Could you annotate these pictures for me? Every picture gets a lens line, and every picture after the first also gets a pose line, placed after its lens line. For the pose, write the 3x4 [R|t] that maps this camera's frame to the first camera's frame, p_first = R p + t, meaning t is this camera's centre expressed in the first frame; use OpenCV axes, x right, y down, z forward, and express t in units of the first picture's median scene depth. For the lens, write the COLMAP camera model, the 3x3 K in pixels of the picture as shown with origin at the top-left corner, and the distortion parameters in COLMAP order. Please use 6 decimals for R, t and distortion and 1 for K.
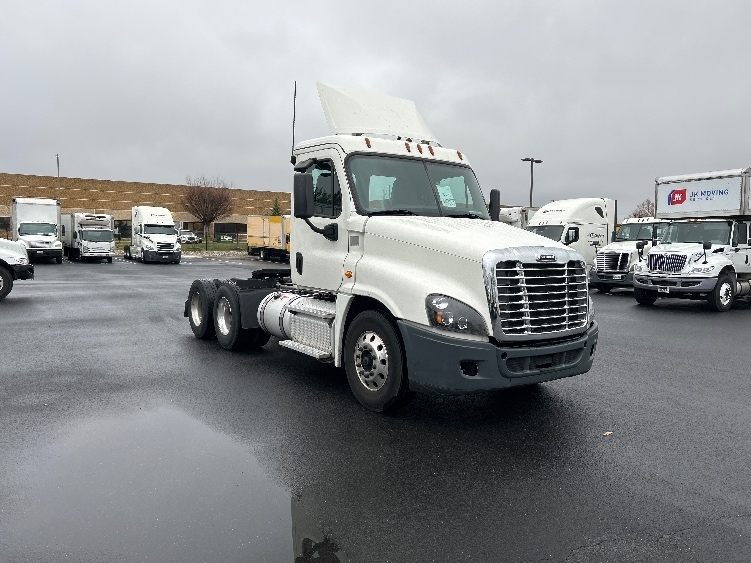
lens RADIAL K [[587.9, 0, 381.2], [0, 587.9, 281.3], [0, 0, 1]] dist [0.019477, 0.003617]
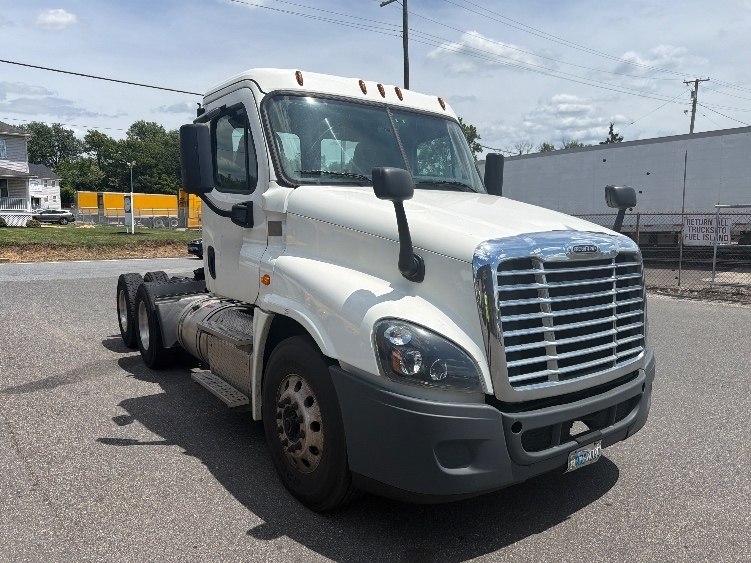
lens RADIAL K [[587.9, 0, 383.3], [0, 587.9, 277.5], [0, 0, 1]] dist [0.019477, 0.003617]
pose [[0.999771, -0.021304, 0.002116, 0.074757], [0.021255, 0.999554, 0.020974, -0.027658], [-0.002562, -0.020924, 0.999778, 0.383696]]
